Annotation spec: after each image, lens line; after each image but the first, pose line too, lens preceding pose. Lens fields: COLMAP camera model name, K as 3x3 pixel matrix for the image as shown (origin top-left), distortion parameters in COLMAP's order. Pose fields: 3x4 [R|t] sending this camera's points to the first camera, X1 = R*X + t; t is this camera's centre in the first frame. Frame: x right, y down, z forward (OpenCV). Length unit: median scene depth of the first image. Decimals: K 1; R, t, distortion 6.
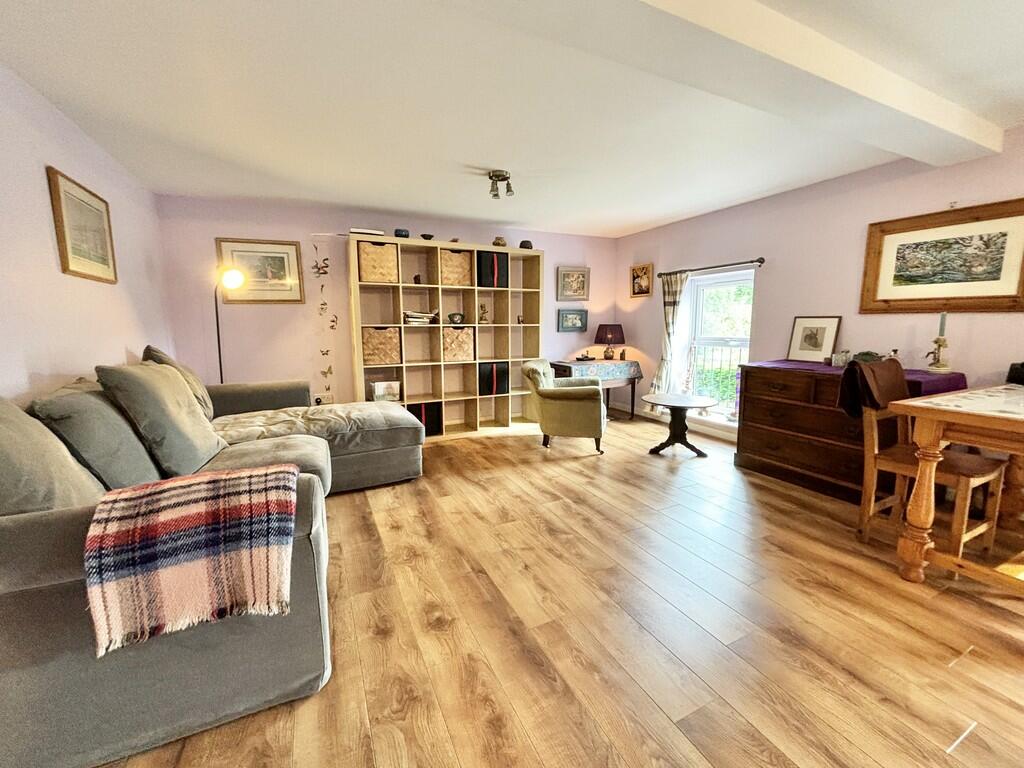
lens RADIAL K [[417.2, 0, 508.7], [0, 417.2, 383.1], [0, 0, 1]] dist [0.023899, -0.000014]
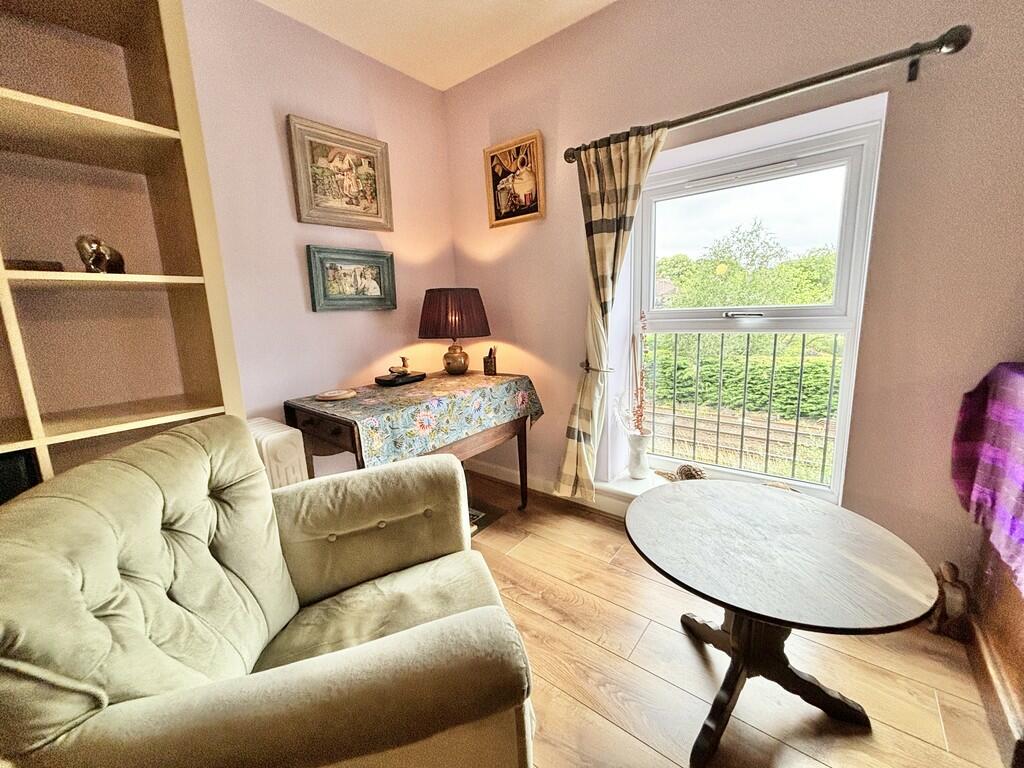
lens RADIAL K [[417.2, 0, 508.7], [0, 417.2, 383.1], [0, 0, 1]] dist [0.023899, -0.000014]
pose [[0.902314, -0.100705, 0.419153, 0.113040], [0.089091, 0.994902, 0.047246, -0.064023], [-0.421774, -0.005288, 0.906686, 0.611819]]
